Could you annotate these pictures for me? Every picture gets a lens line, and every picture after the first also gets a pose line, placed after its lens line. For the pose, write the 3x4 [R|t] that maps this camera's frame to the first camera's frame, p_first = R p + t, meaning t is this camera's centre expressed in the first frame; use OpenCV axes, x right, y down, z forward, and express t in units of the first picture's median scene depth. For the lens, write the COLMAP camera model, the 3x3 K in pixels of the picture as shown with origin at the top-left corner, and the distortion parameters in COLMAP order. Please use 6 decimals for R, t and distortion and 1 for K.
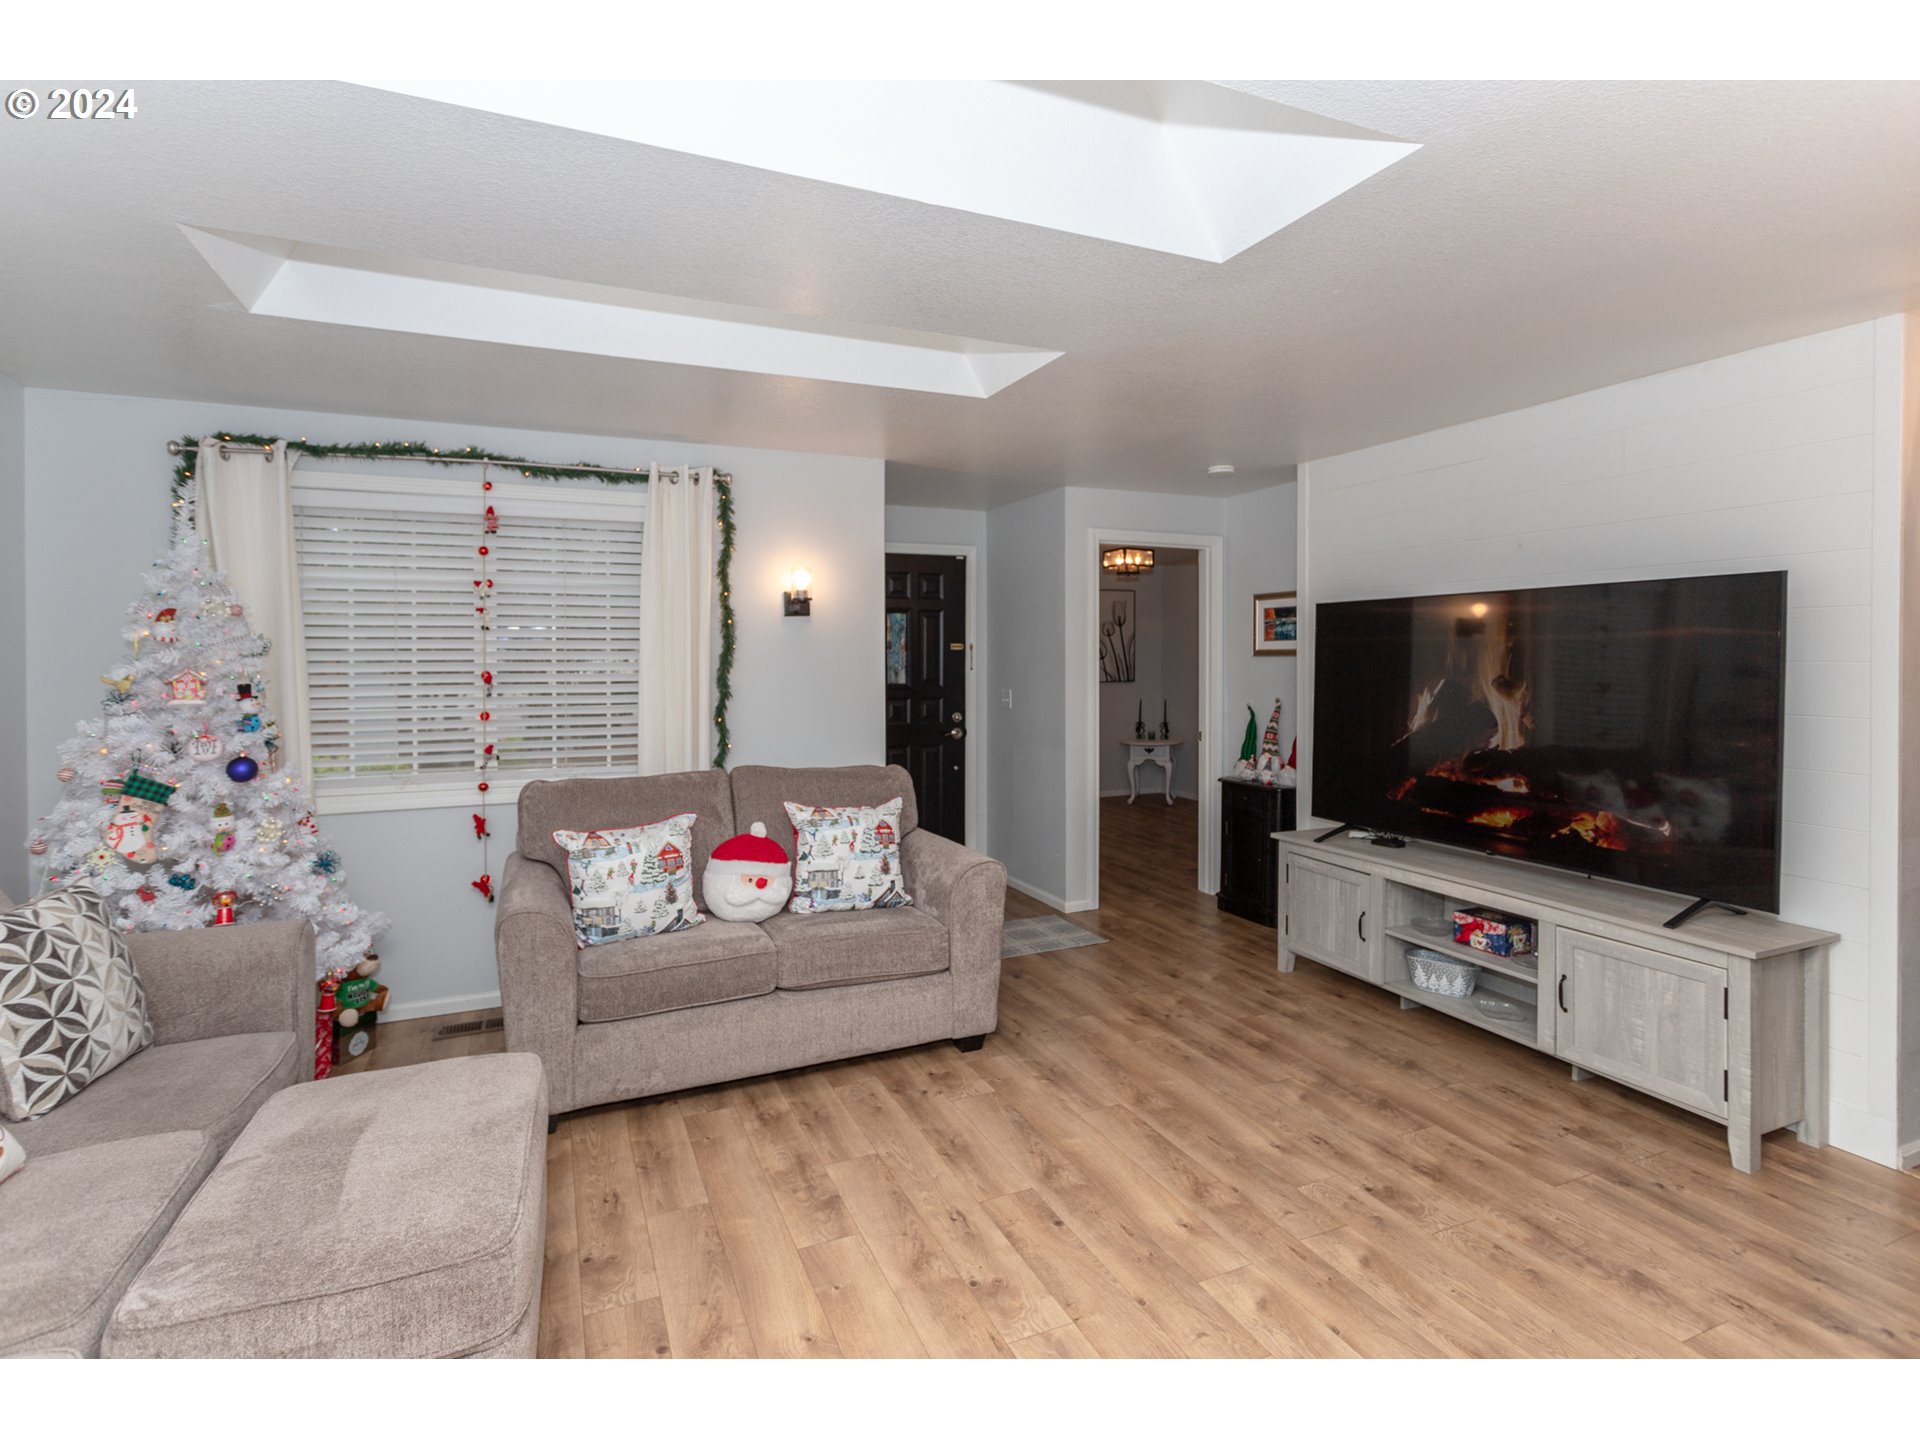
lens RADIAL K [[939.4, 0, 953.2], [0, 939.4, 681.1], [0, 0, 1]] dist [-0.000019, 0.000091]
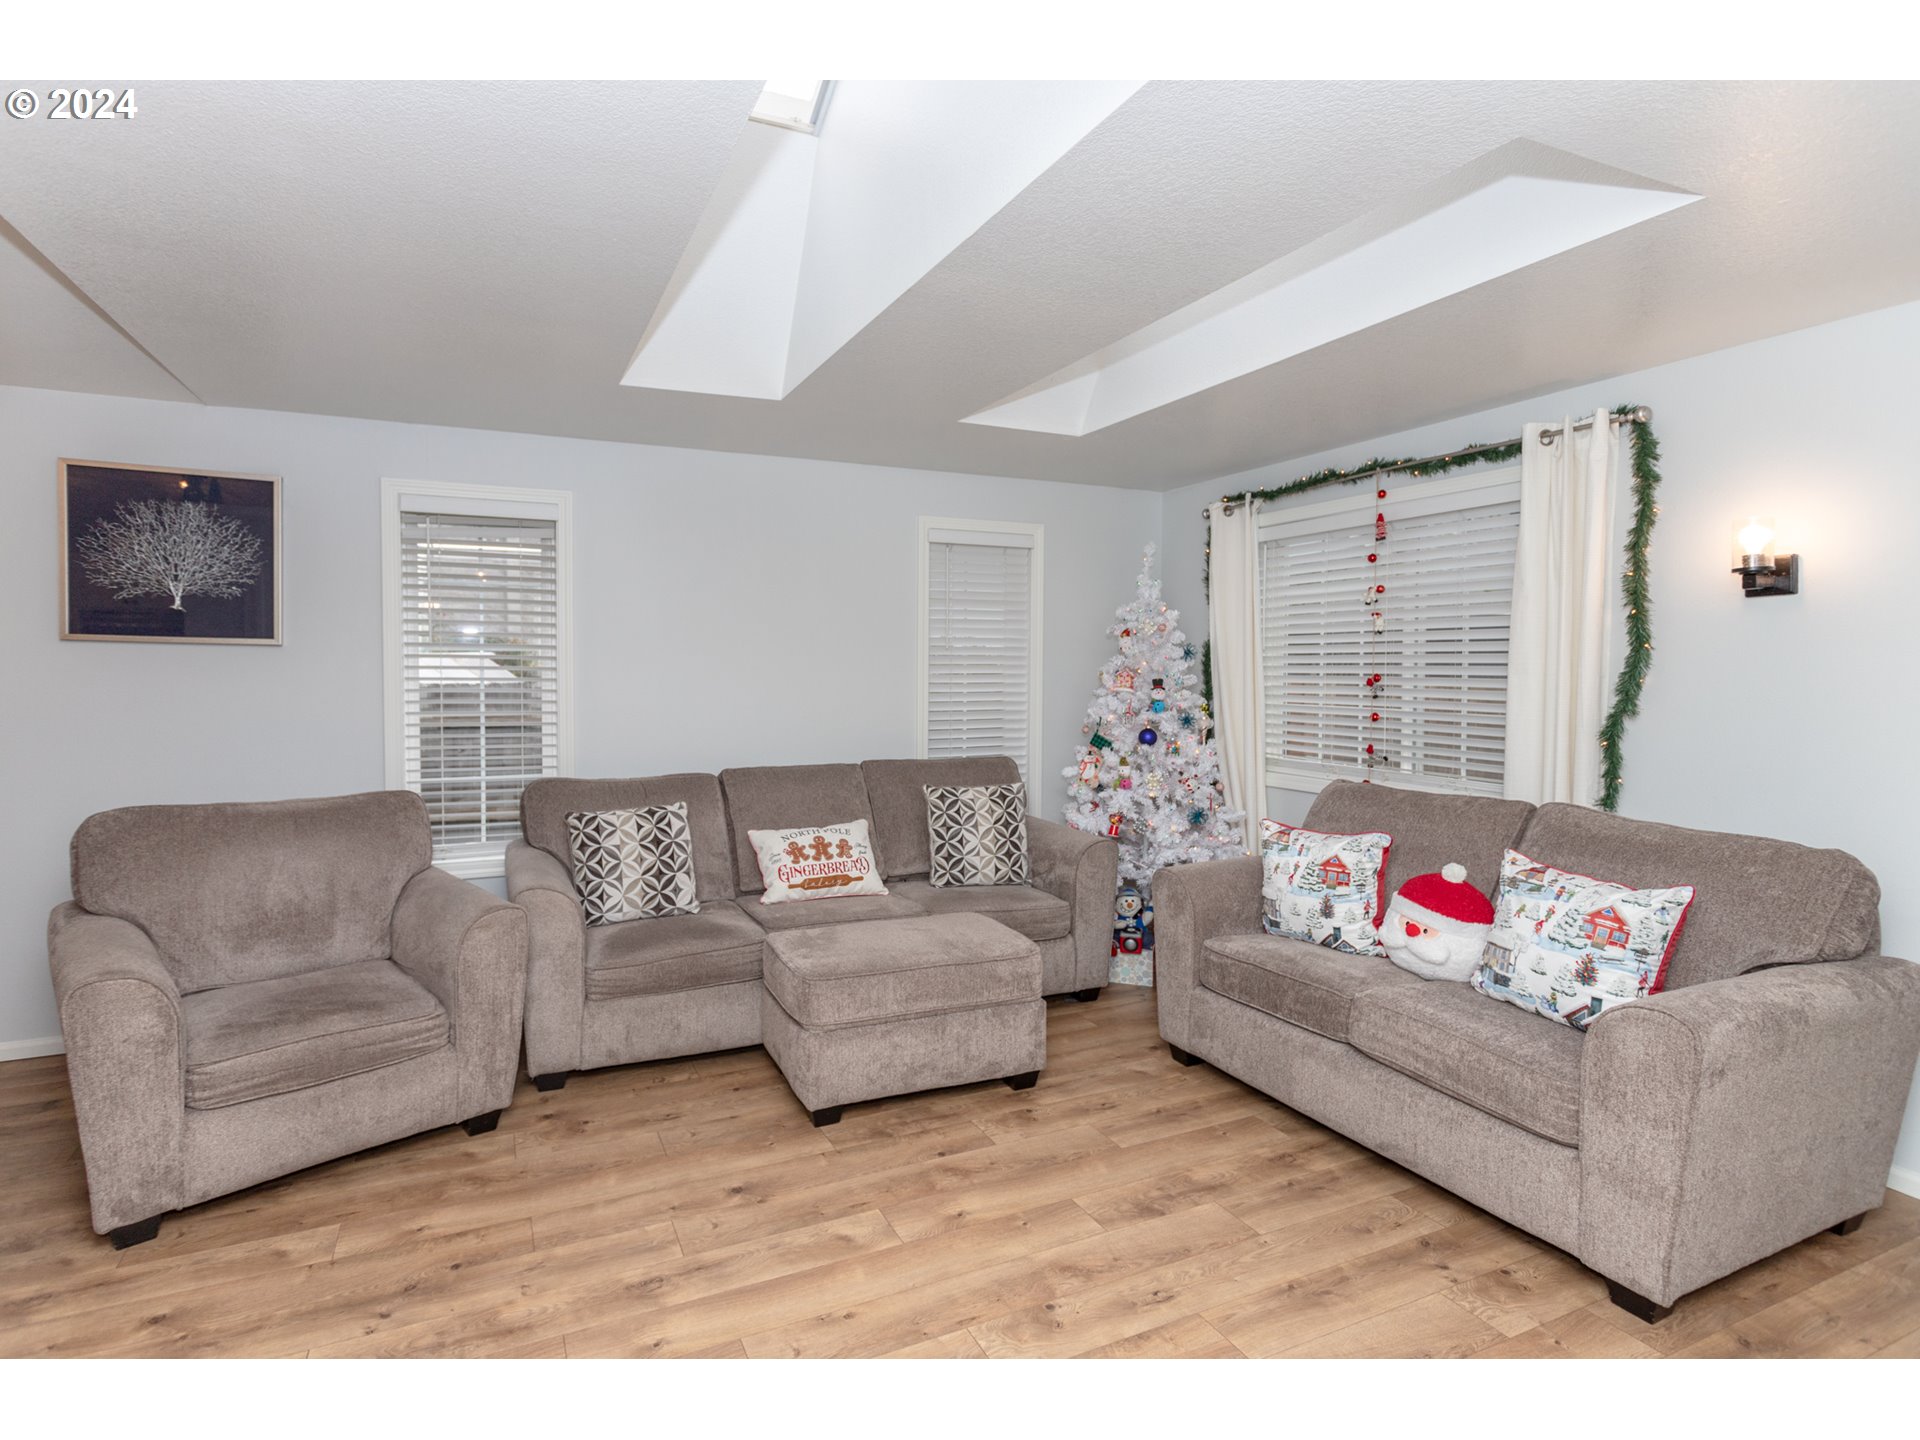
lens RADIAL K [[1013.3, 0, 955.5], [0, 1013.3, 707.7], [0, 0, 1]] dist [0.001398, 0.000330]
pose [[0.006174, 0.044792, -0.998977, 0.697294], [-0.026686, 0.998648, 0.044613, -0.012049], [0.999625, 0.026383, 0.007361, 0.592384]]
